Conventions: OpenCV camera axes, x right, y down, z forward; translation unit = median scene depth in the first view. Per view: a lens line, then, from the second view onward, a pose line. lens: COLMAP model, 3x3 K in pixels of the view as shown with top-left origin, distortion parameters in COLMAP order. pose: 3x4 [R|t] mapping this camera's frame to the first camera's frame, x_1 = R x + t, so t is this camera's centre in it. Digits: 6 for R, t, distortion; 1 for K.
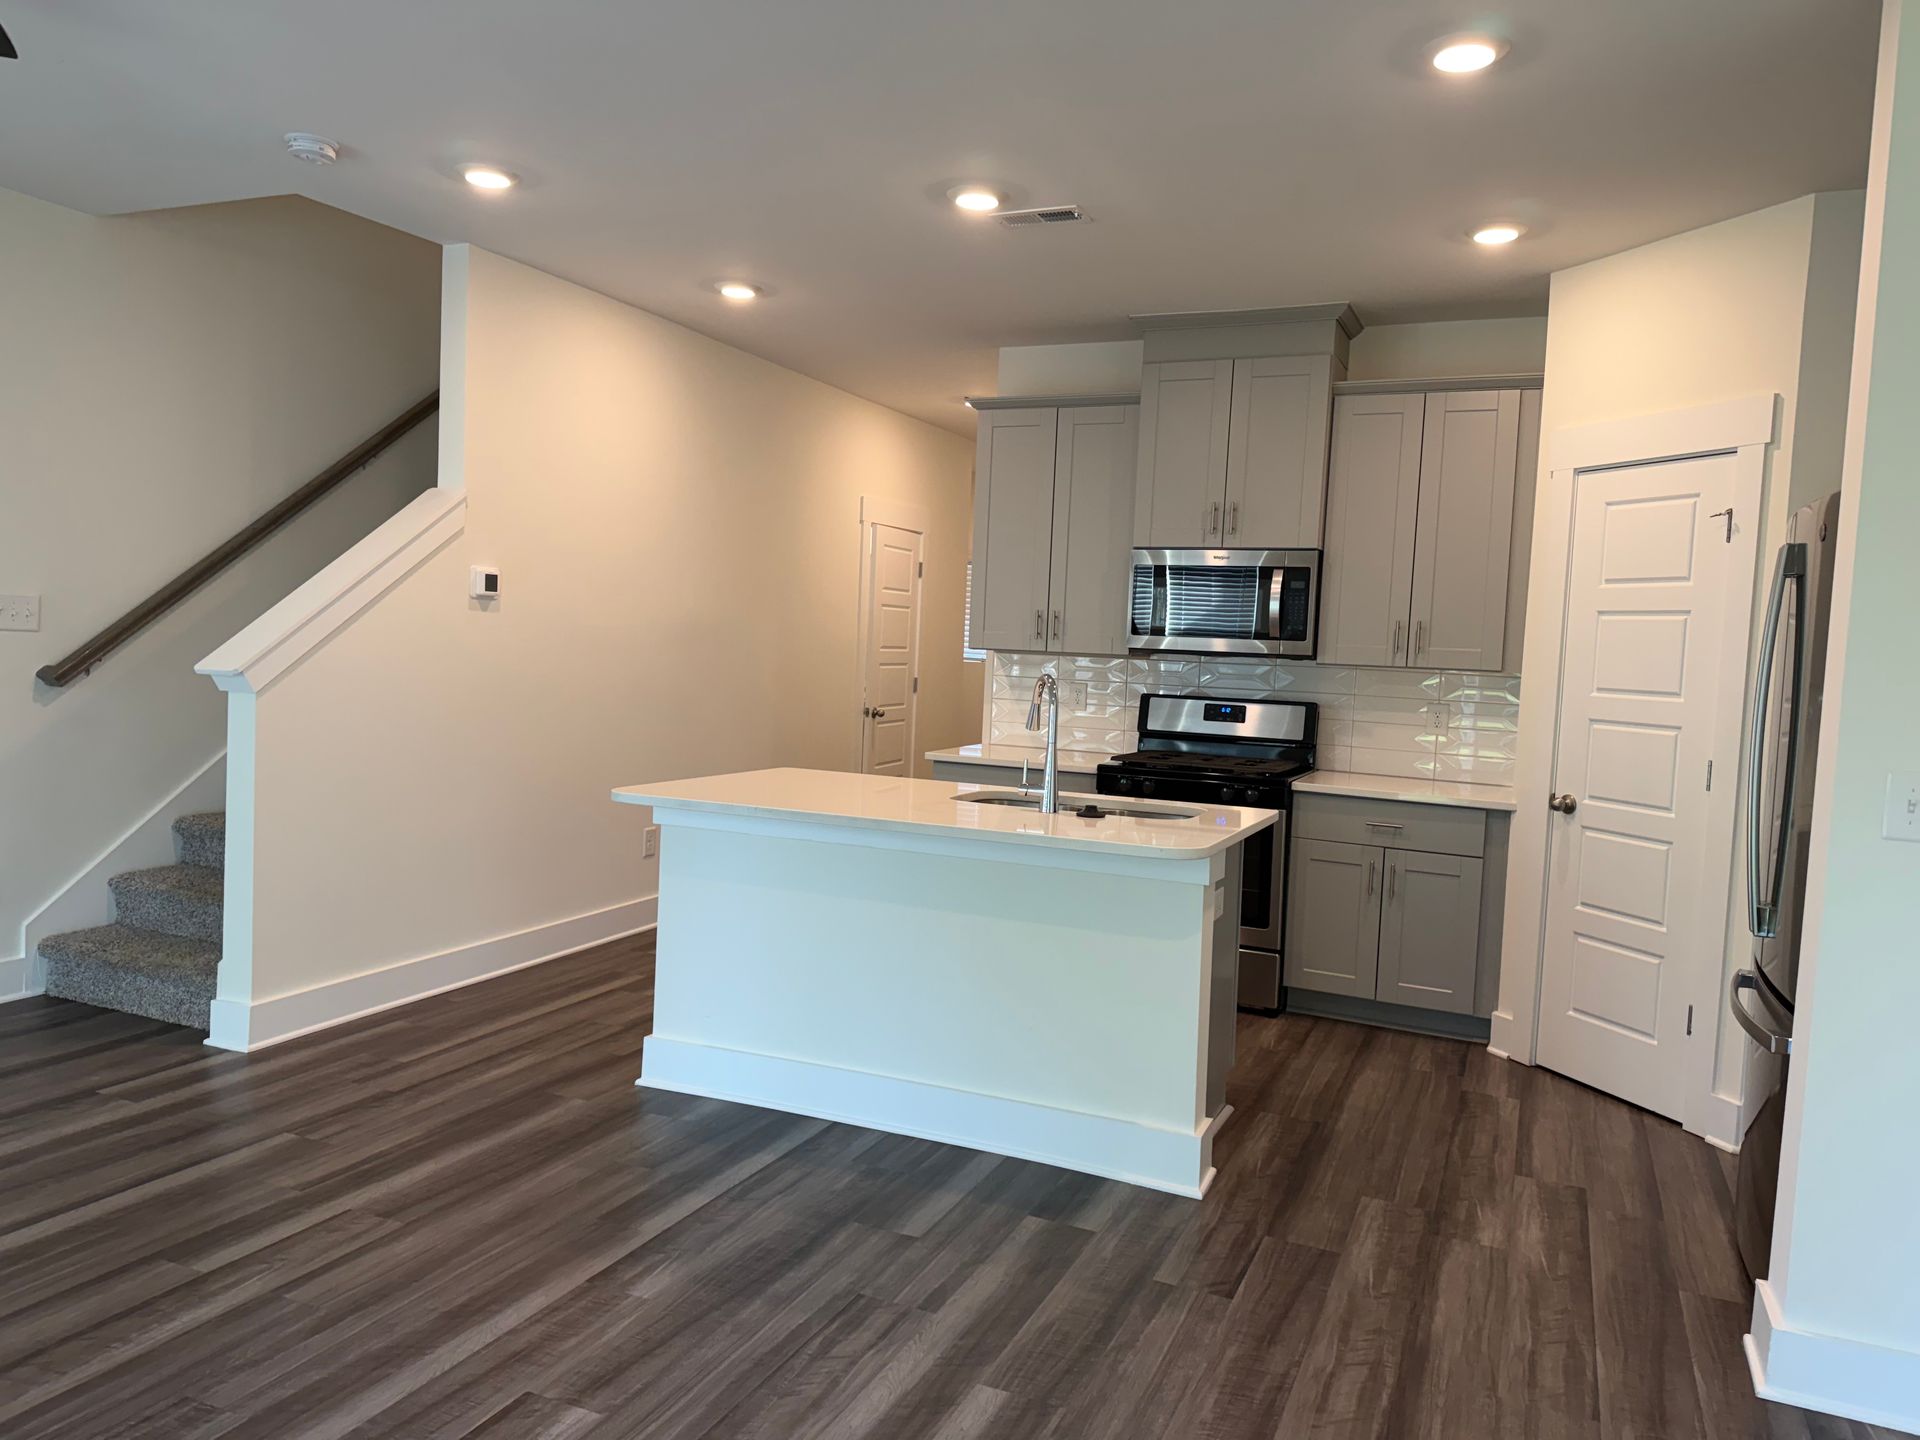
lens RADIAL K [[1341.9, 0, 954.7], [0, 1341.9, 709.2], [0, 0, 1]] dist [0.095855, -0.148124]
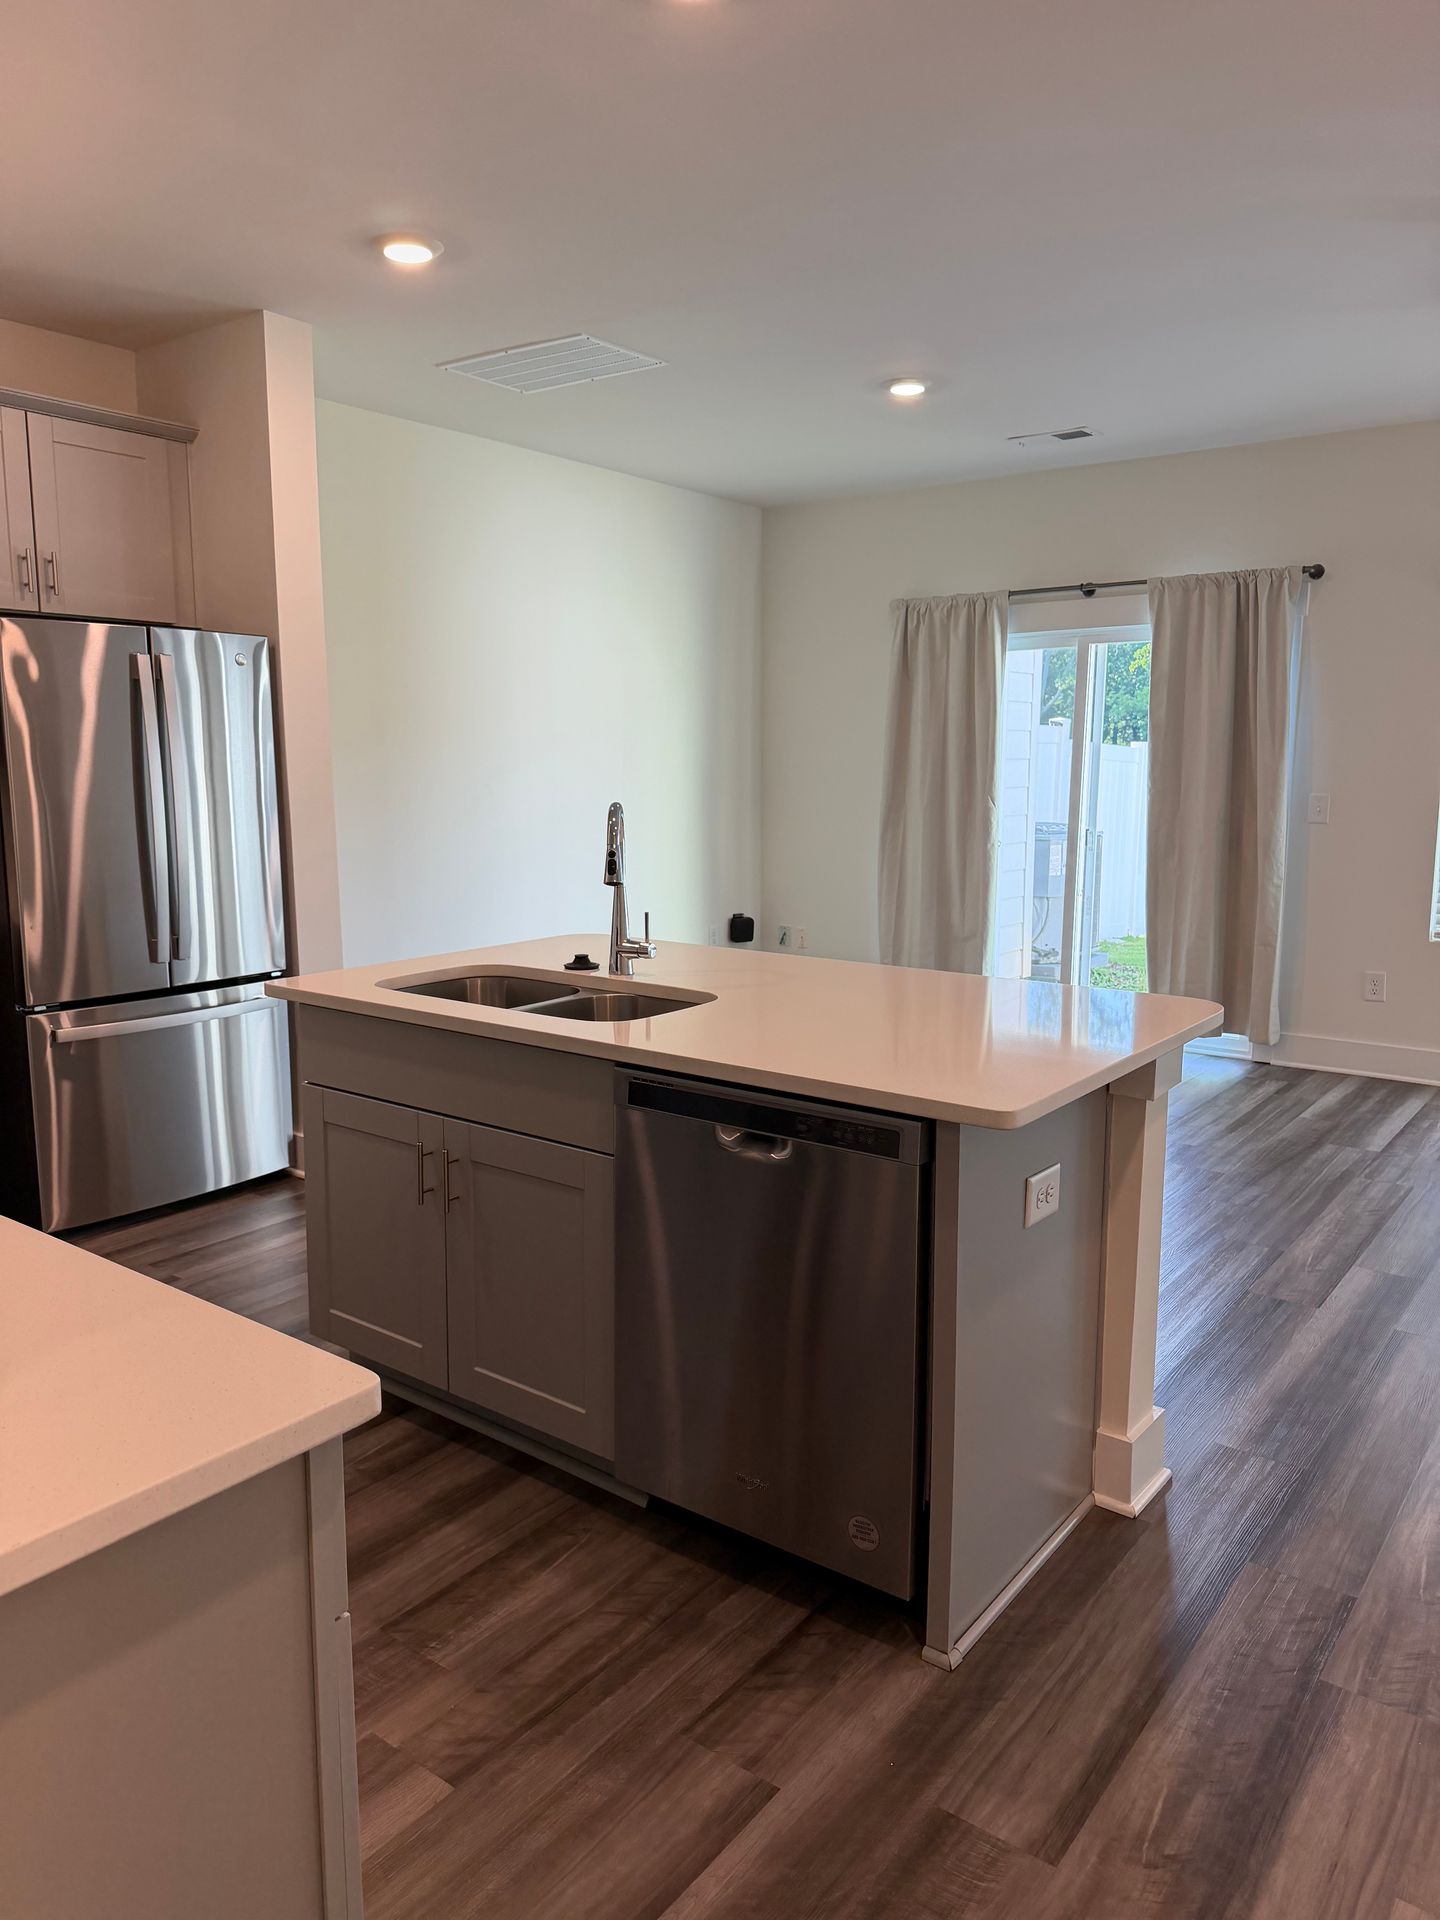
lens RADIAL K [[1341.9, 0, 720.0], [0, 1341.9, 960.0], [0, 0, 1]] dist [0.095855, -0.148124]
pose [[-0.974208, -0.074230, 0.213092, -0.137501], [-0.028579, 0.977329, 0.209790, -0.087307], [-0.223834, 0.198289, -0.954243, 1.516151]]
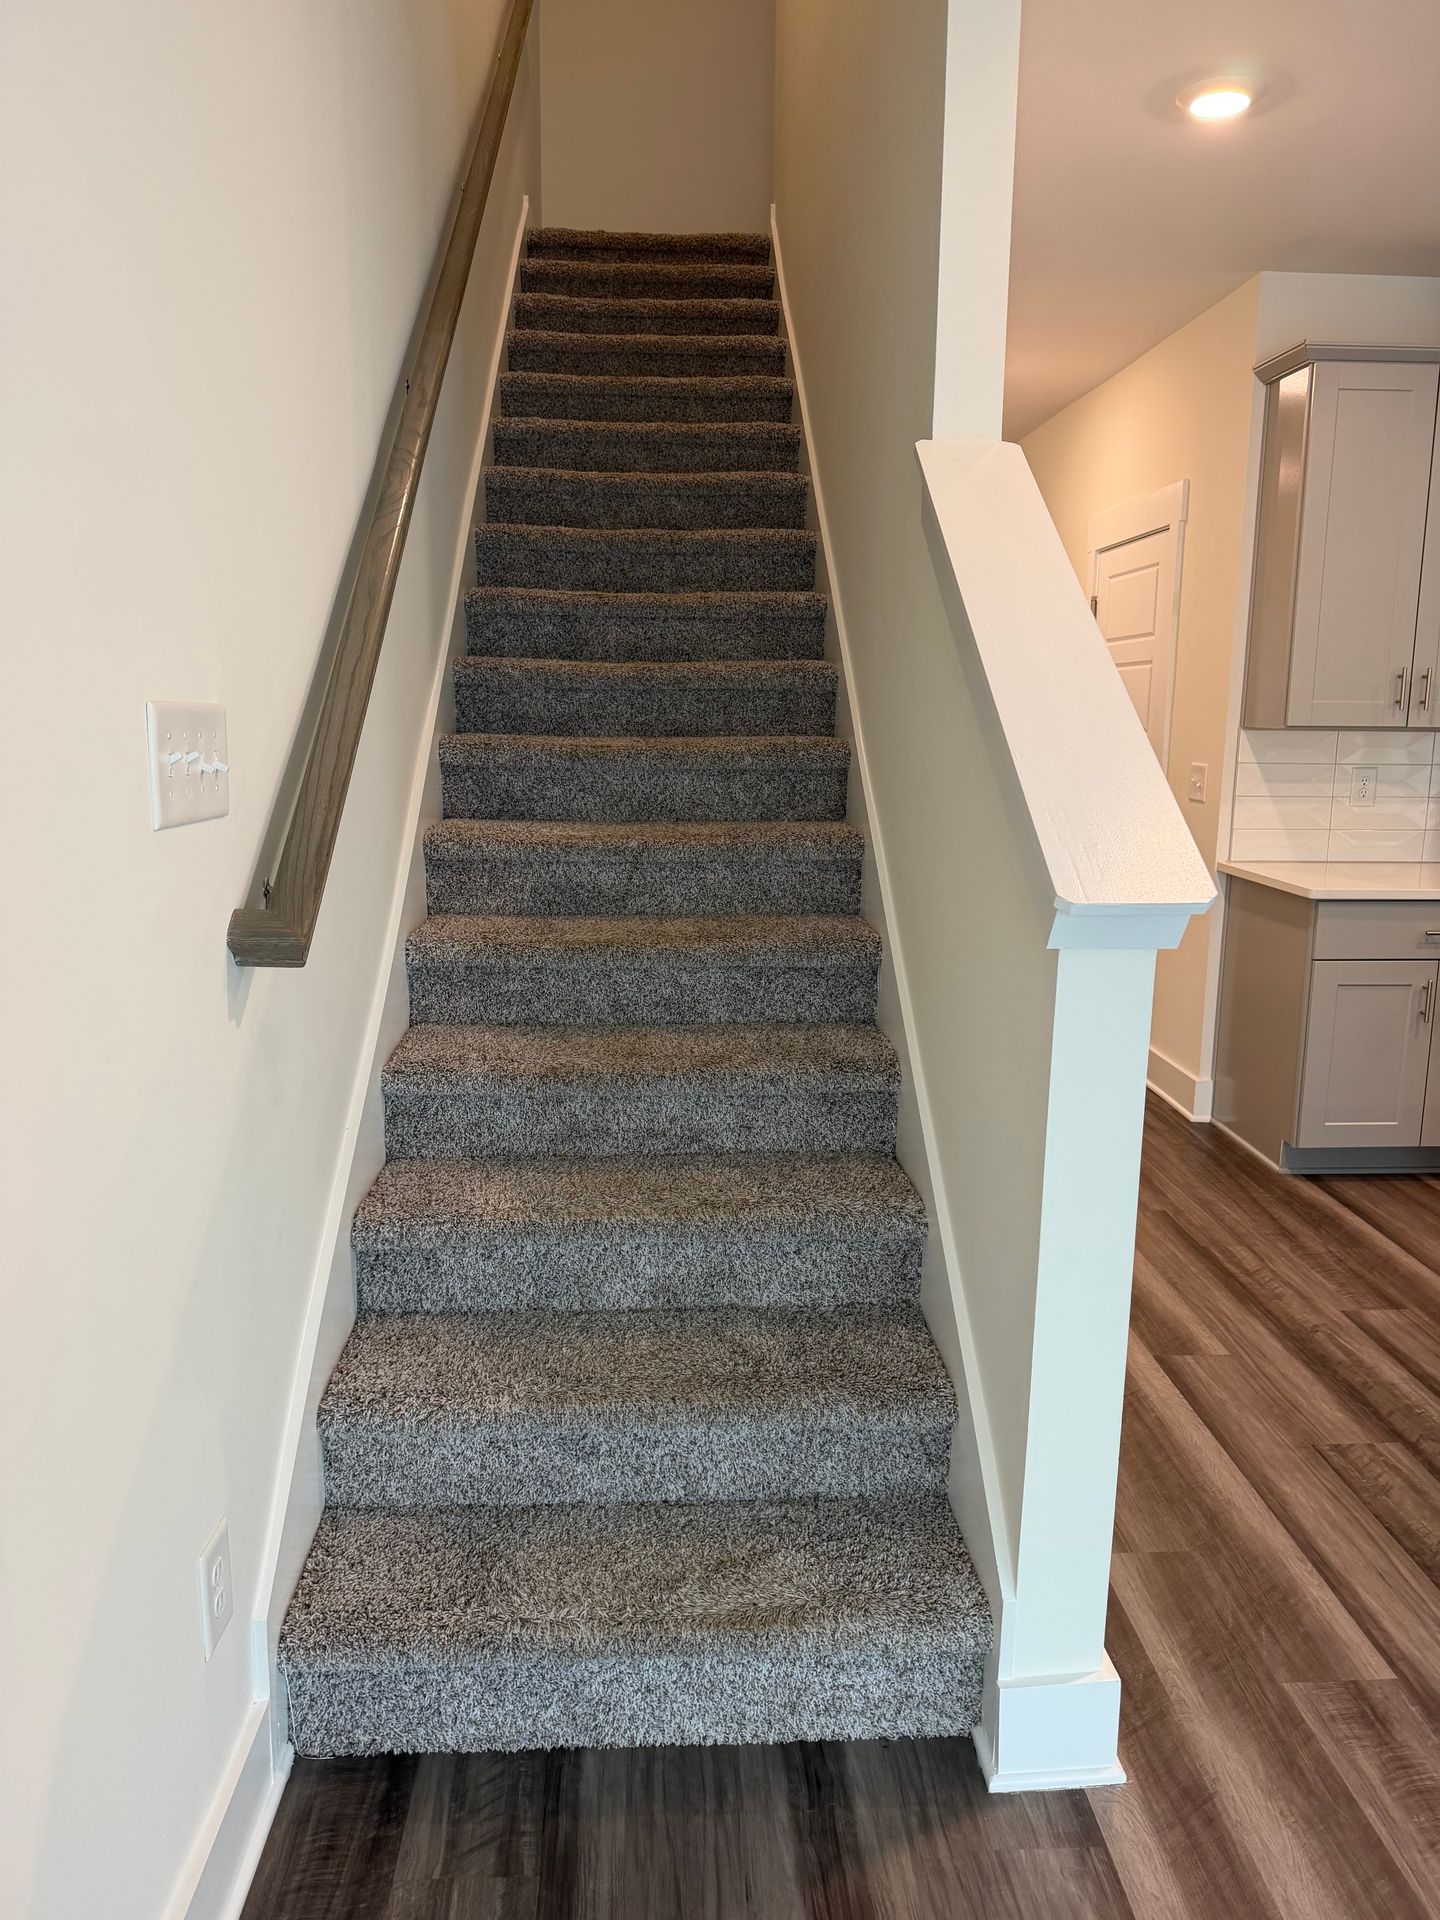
lens RADIAL K [[1361.8, 0, 720.6], [0, 1361.8, 934.2], [0, 0, 1]] dist [-0.001337, -0.001362]
pose [[0.888943, -0.109981, 0.444617, -0.773093], [0.051028, 0.988480, 0.142489, -0.075294], [-0.455166, -0.103977, 0.884315, 0.691556]]
